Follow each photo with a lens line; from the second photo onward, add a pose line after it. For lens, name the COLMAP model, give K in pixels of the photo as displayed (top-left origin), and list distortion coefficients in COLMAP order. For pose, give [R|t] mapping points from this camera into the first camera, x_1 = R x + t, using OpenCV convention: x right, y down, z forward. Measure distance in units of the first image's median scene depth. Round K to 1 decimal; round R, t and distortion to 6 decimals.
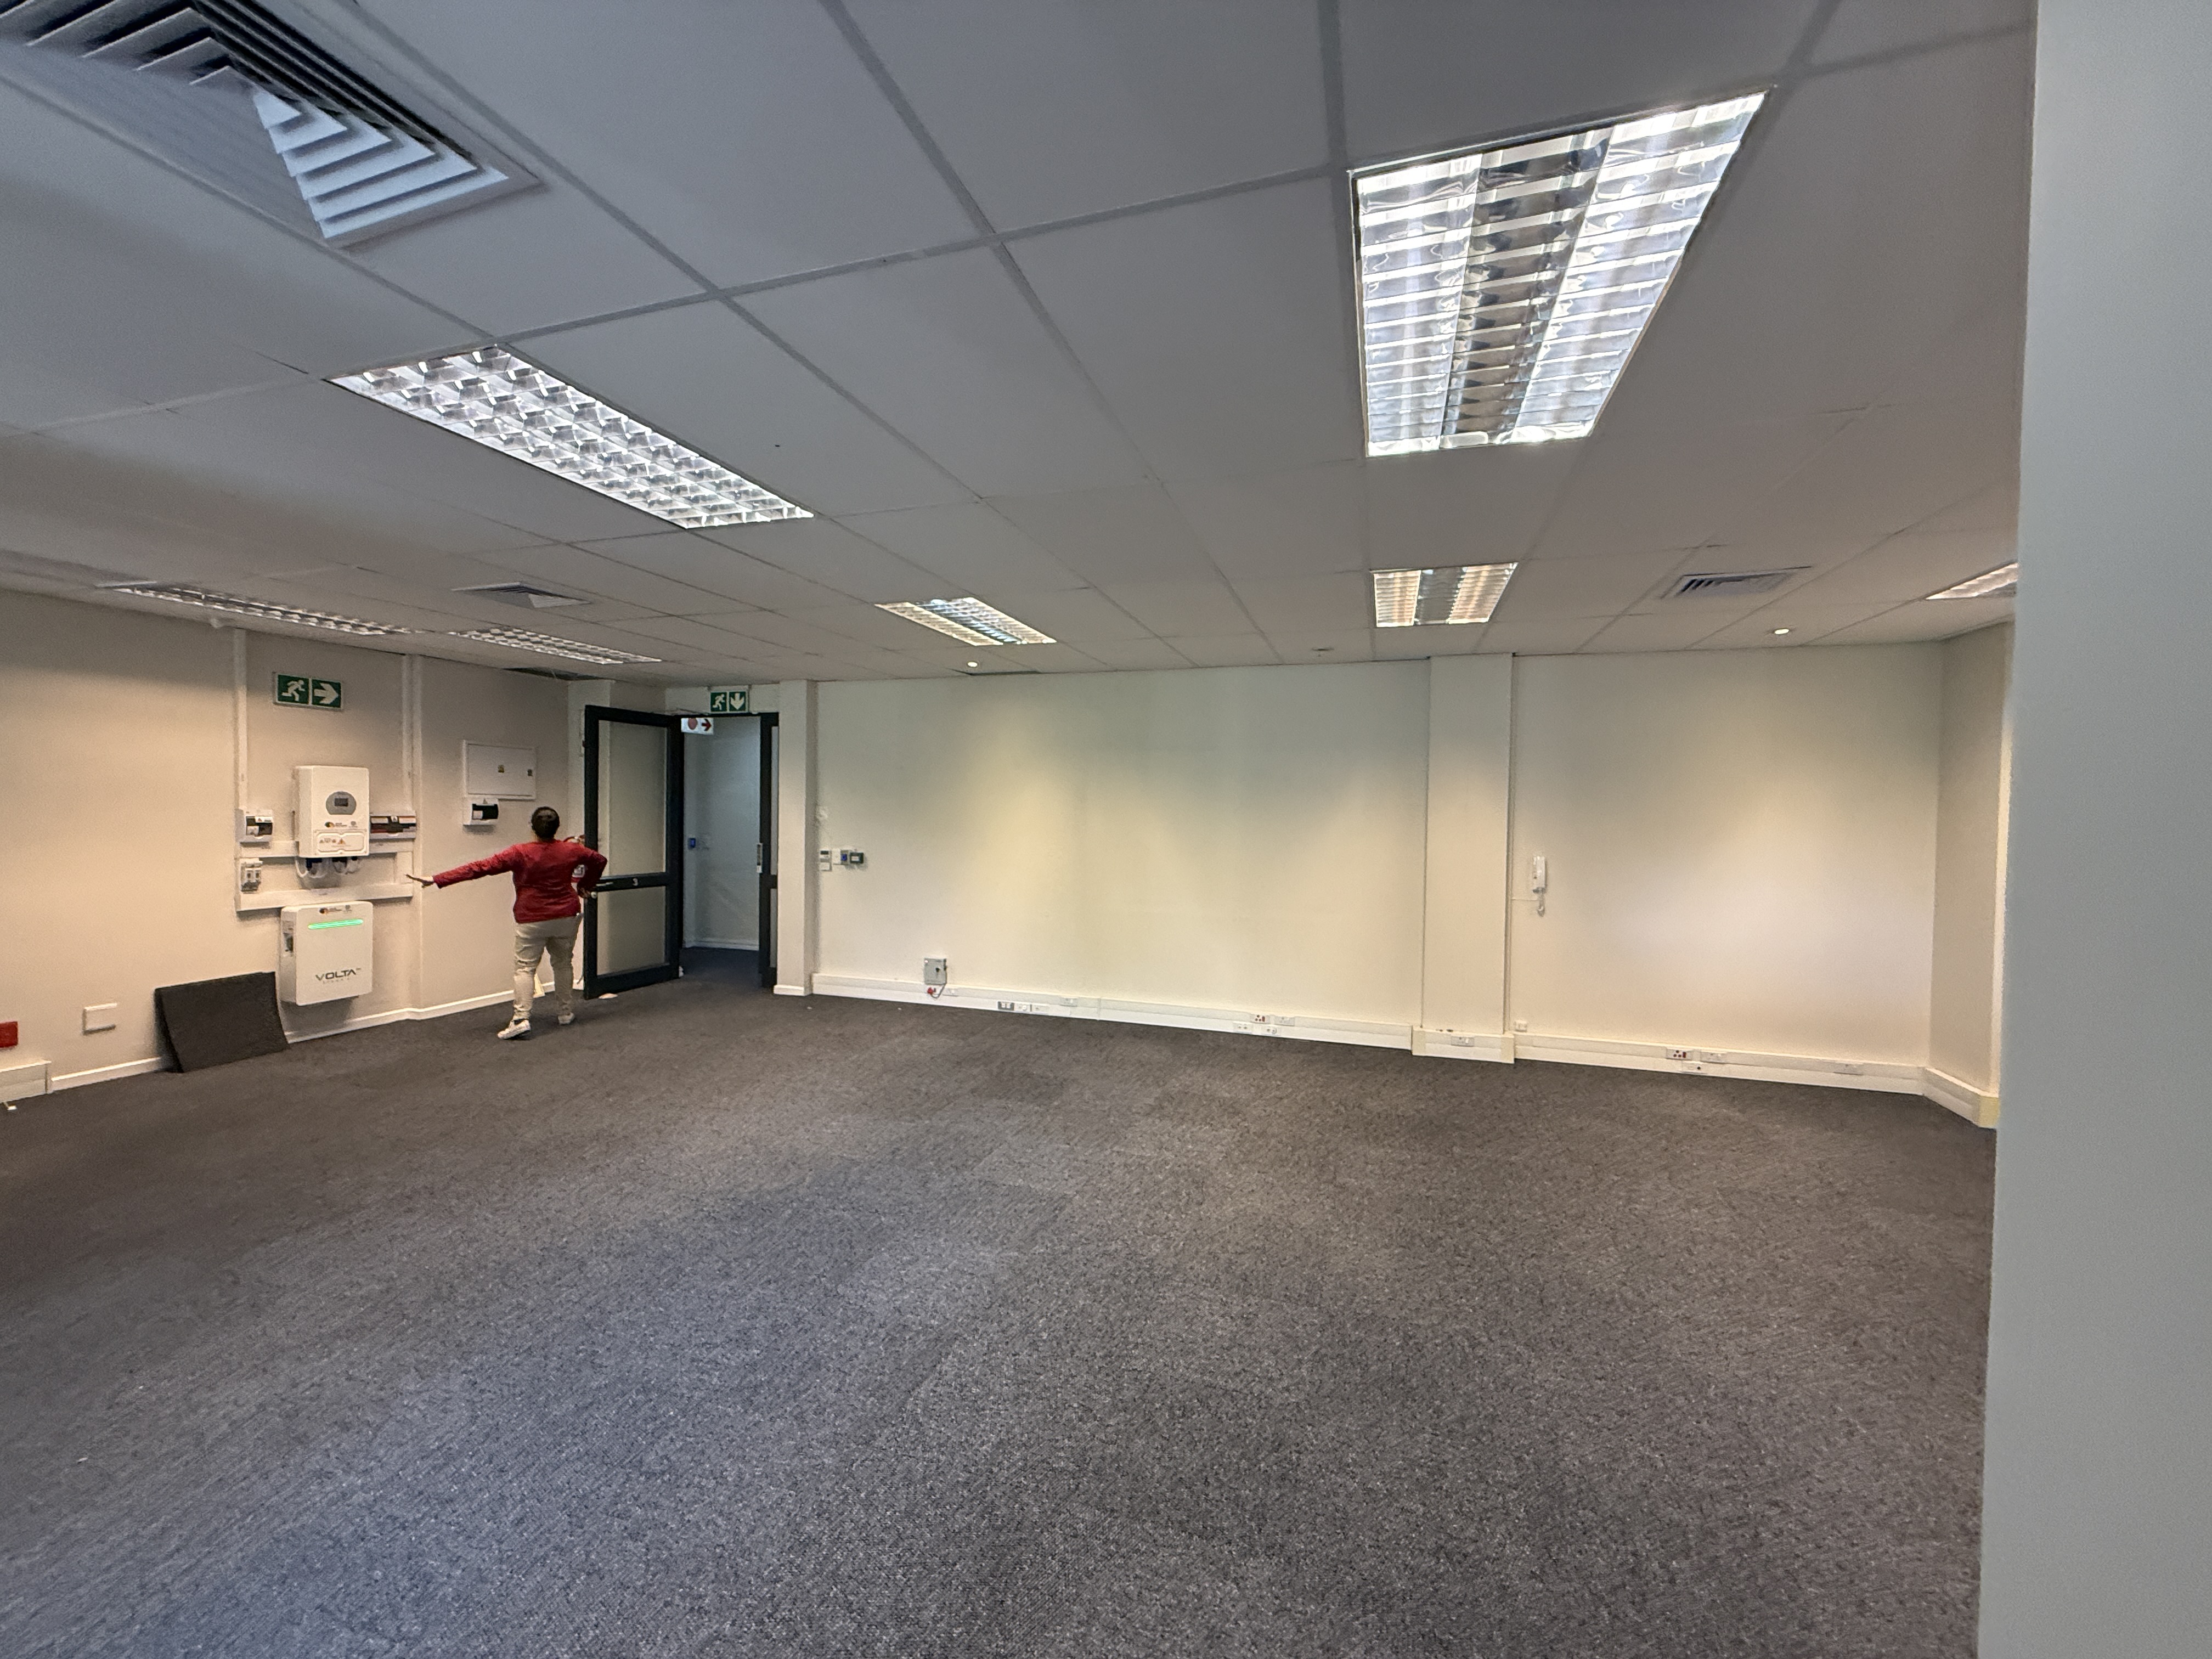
lens RADIAL K [[883.3, 0, 1098.8], [0, 883.3, 829.7], [0, 0, 1]] dist [0.001788, -0.000336]
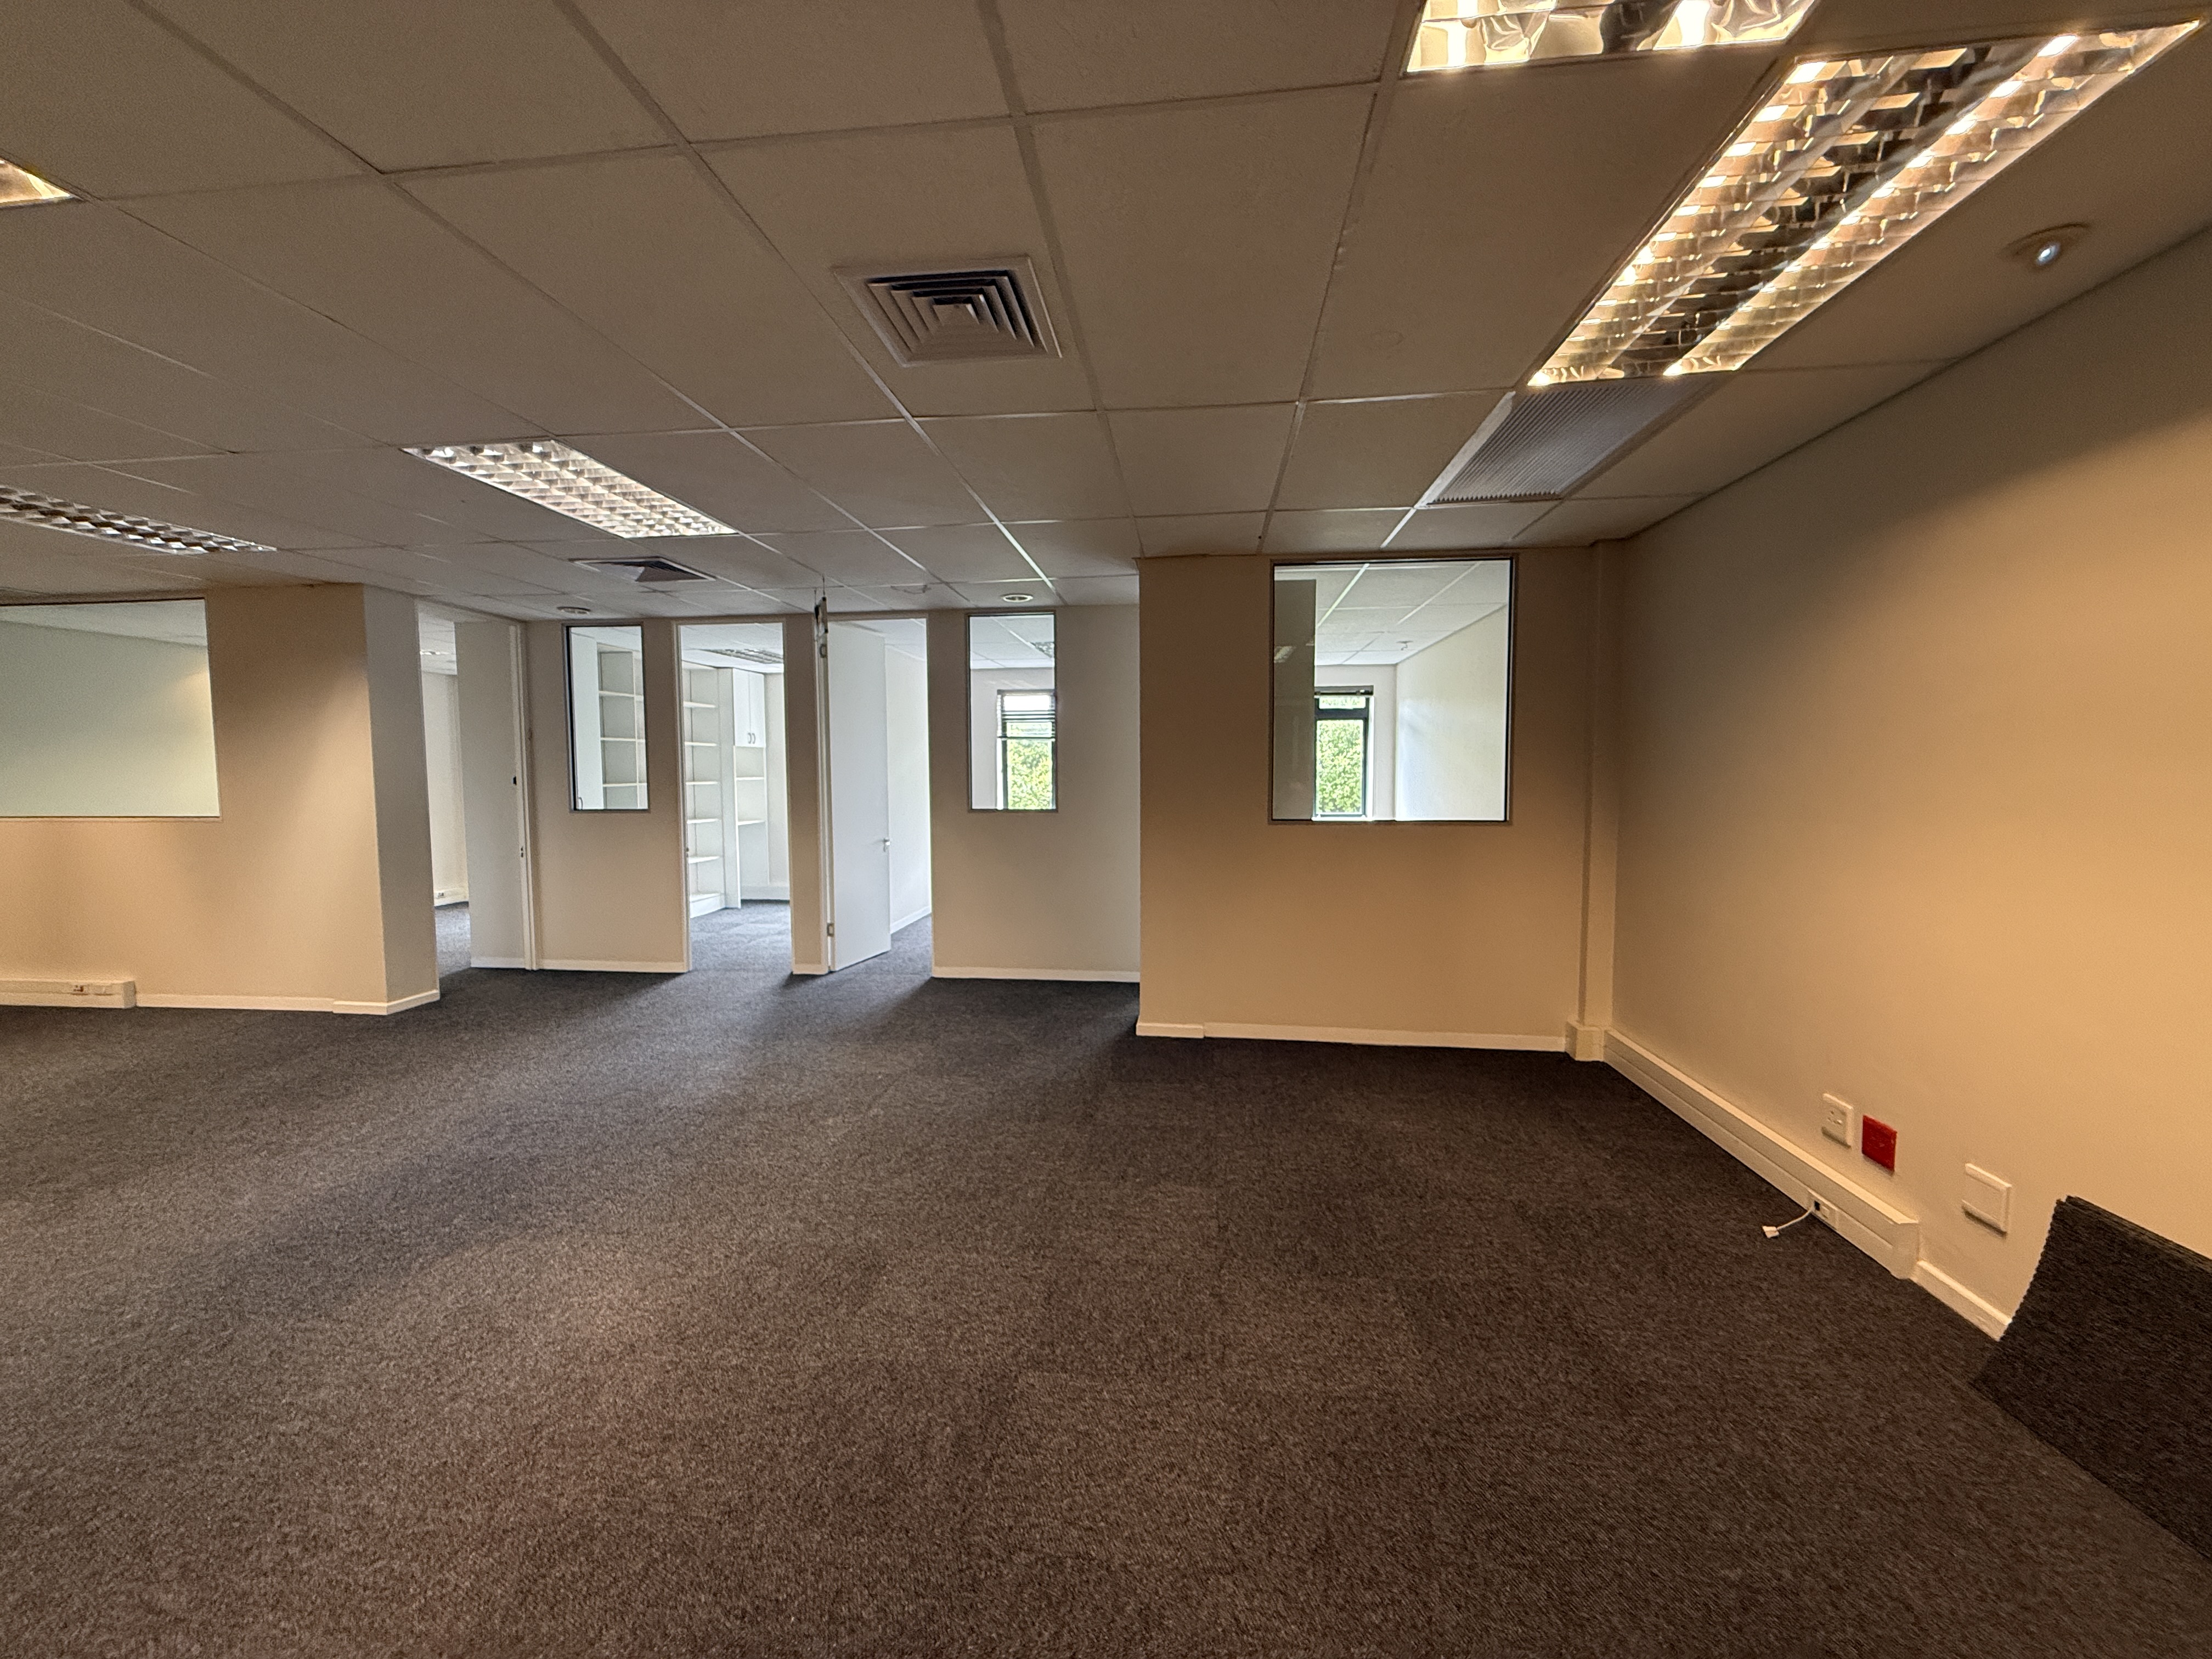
lens RADIAL K [[883.3, 0, 1098.8], [0, 883.3, 829.7], [0, 0, 1]] dist [0.001788, -0.000336]
pose [[-0.980286, 0.004566, -0.197529, -0.758640], [-0.012945, 0.996101, 0.087271, -0.029682], [0.197158, 0.088107, -0.976405, 1.842153]]
